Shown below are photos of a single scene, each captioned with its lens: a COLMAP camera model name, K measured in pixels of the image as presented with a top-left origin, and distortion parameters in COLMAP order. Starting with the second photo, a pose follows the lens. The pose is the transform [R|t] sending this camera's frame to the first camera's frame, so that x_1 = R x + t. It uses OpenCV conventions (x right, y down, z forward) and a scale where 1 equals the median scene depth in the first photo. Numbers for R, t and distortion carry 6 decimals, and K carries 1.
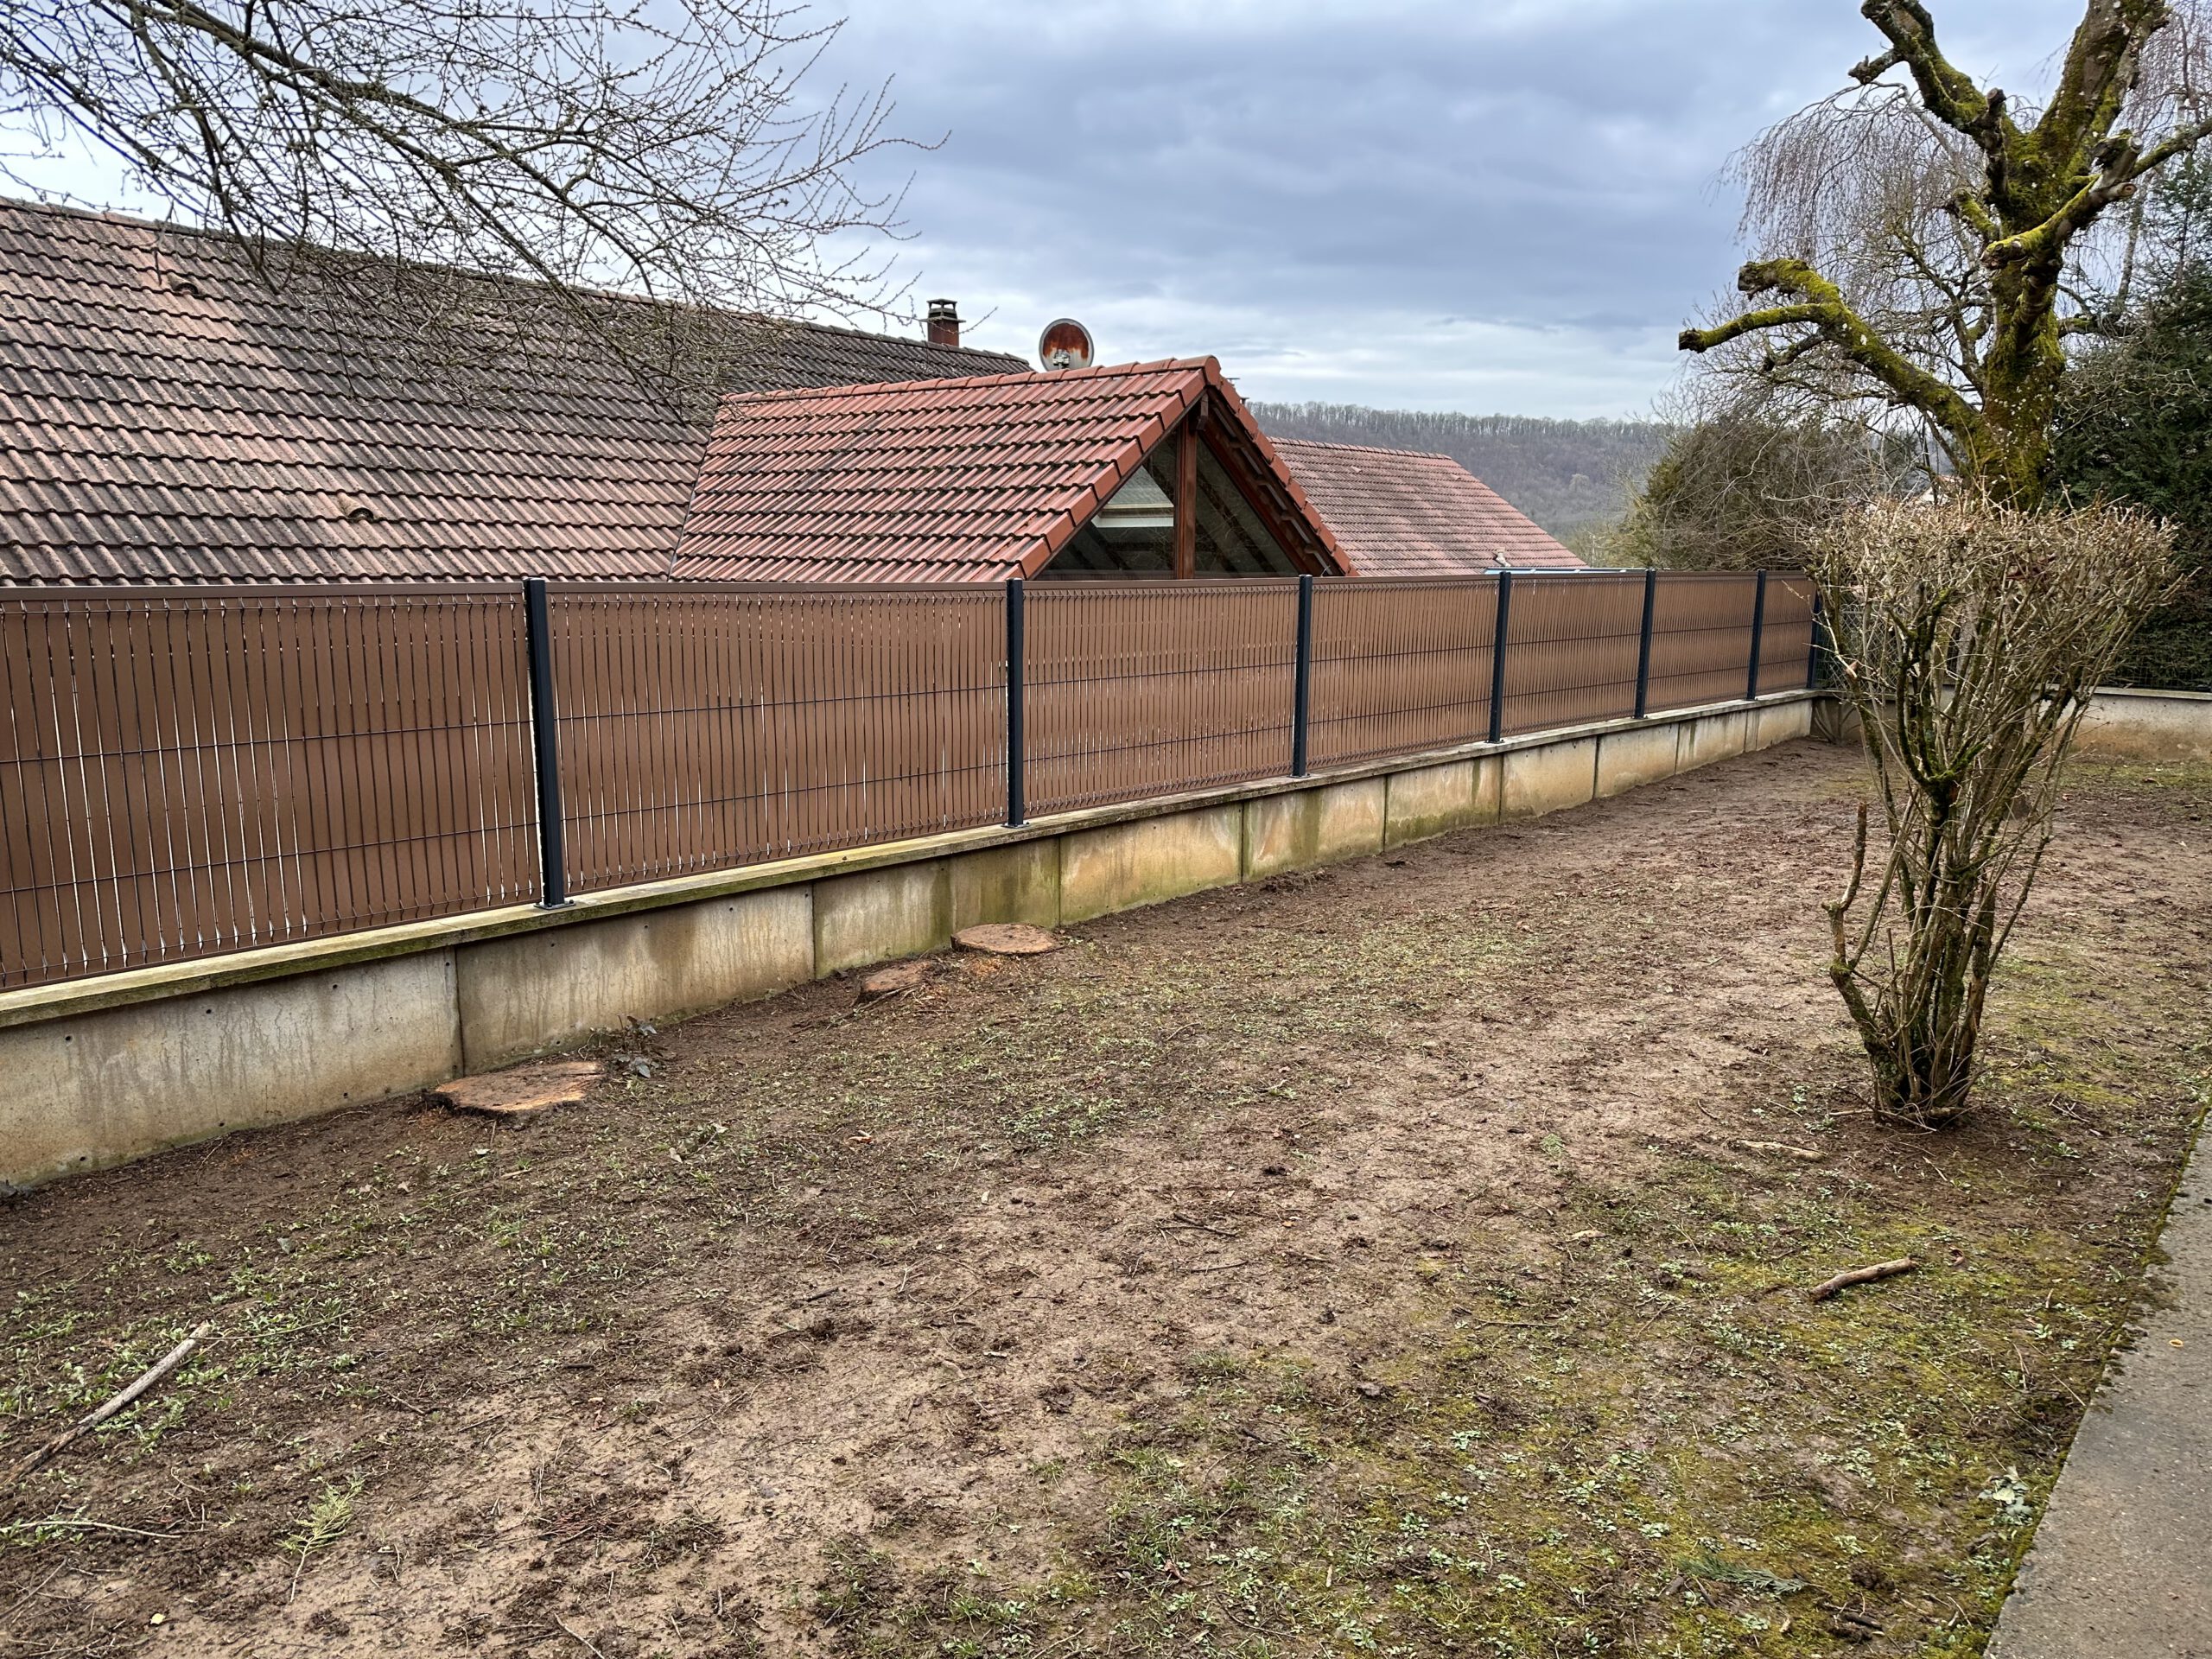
lens RADIAL K [[1550.0, 0, 1098.8], [0, 1550.0, 865.6], [0, 0, 1]] dist [-0.024162, -0.001745]
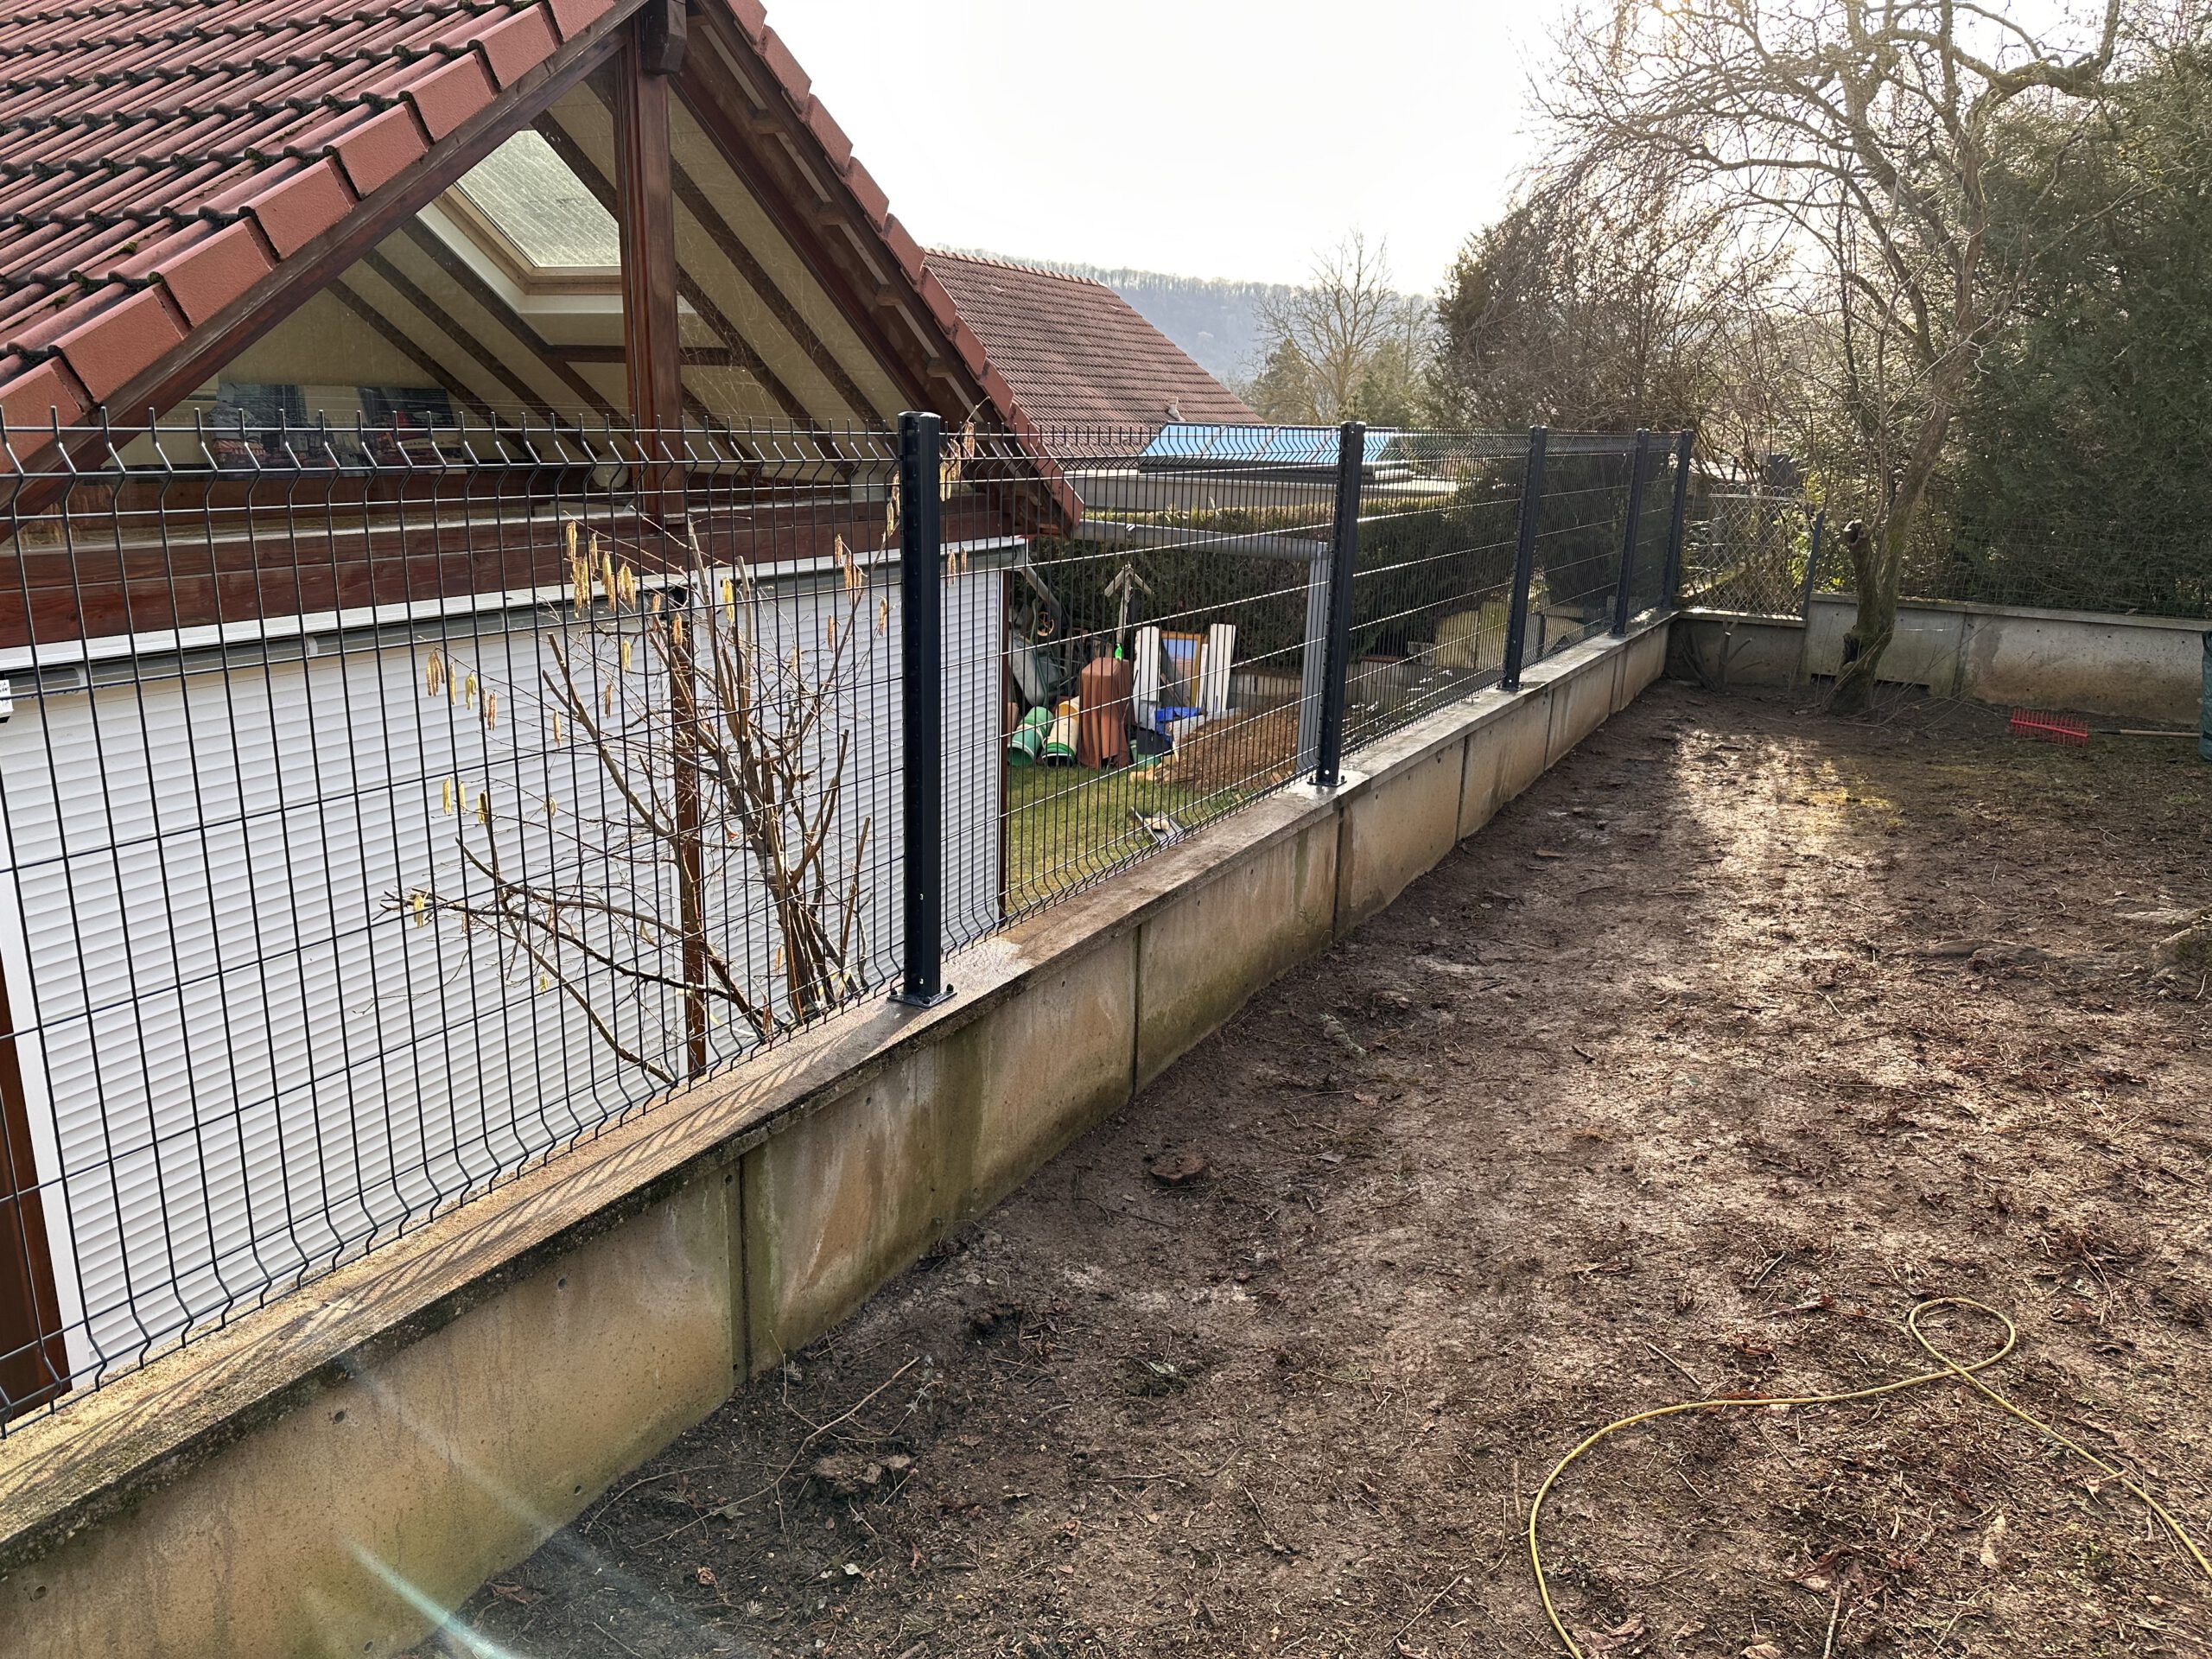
lens RADIAL K [[1505.0, 0, 1106.0], [0, 1505.0, 829.5], [0, 0, 1]] dist [0.052182, -0.076984]
pose [[0.971470, -0.036930, 0.234268, 0.044637], [0.019488, 0.996892, 0.076335, -0.058869], [-0.236359, -0.069592, 0.969170, 0.321758]]
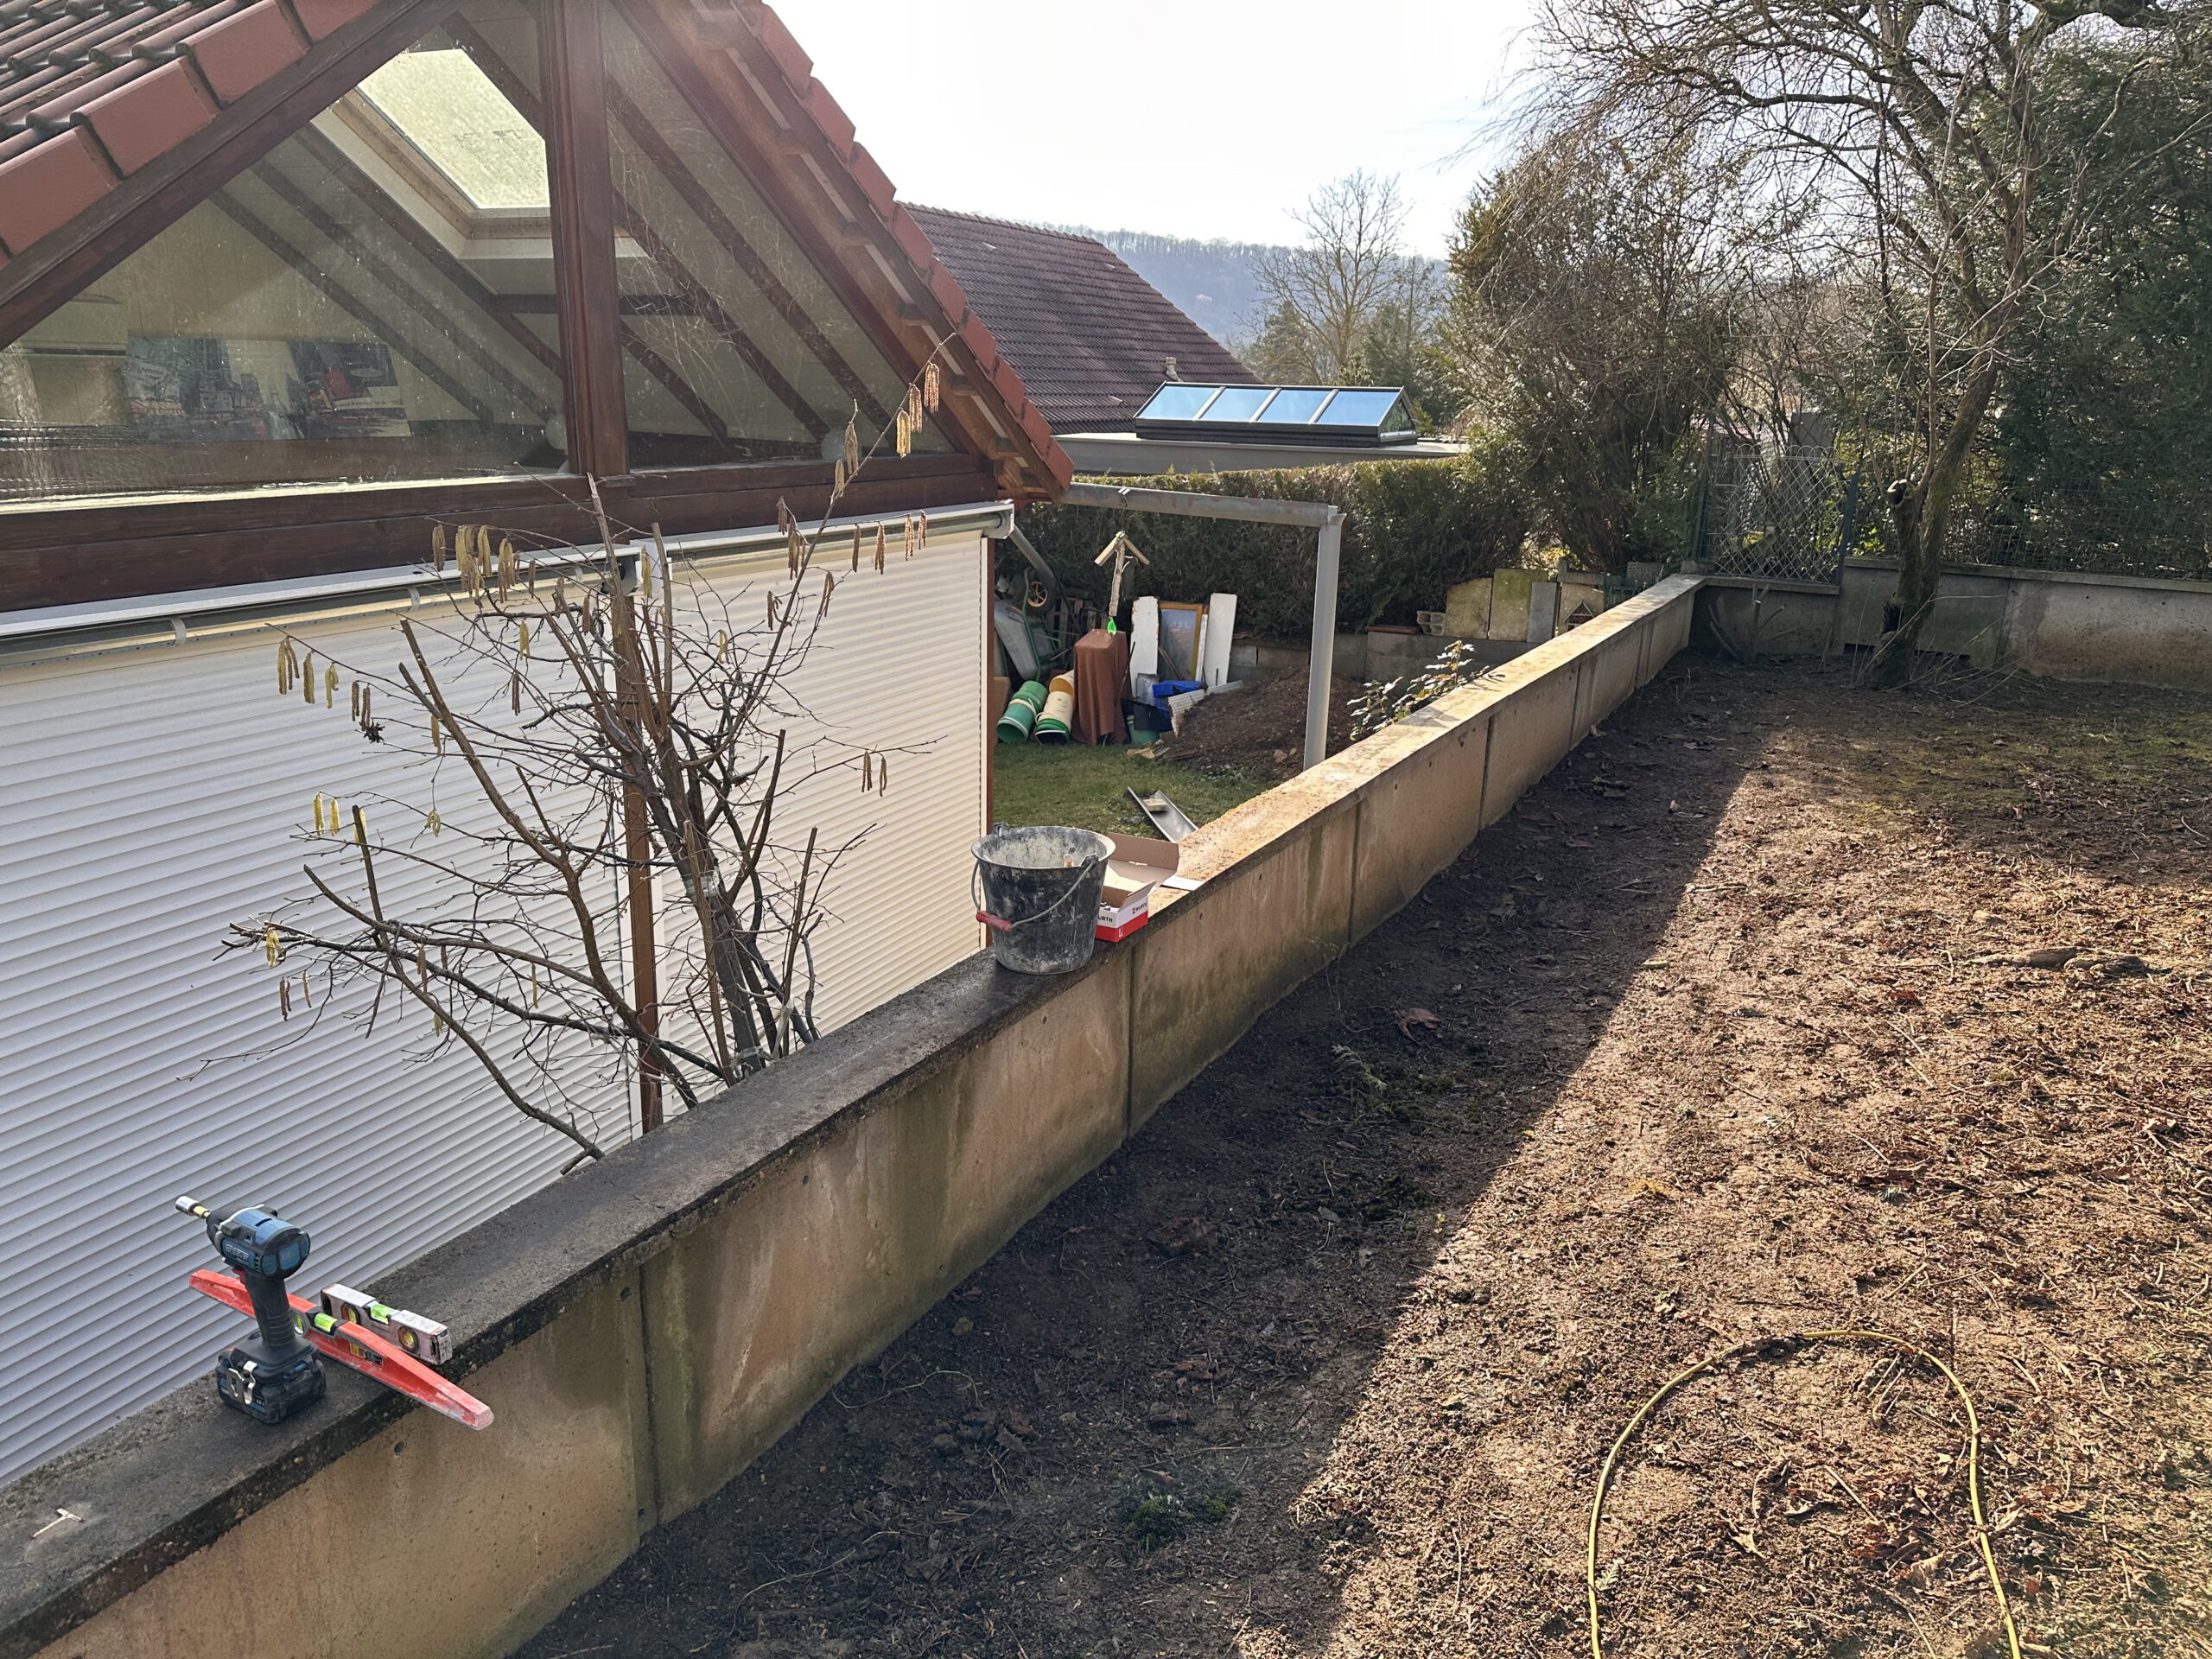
lens RADIAL K [[1502.5, 0, 1106.0], [0, 1502.5, 829.5], [0, 0, 1]] dist [0.050806, -0.062343]
pose [[0.971239, -0.046270, 0.233569, 0.051386], [0.023894, 0.994925, 0.097737, -0.061102], [-0.236906, -0.089345, 0.967416, 0.344464]]
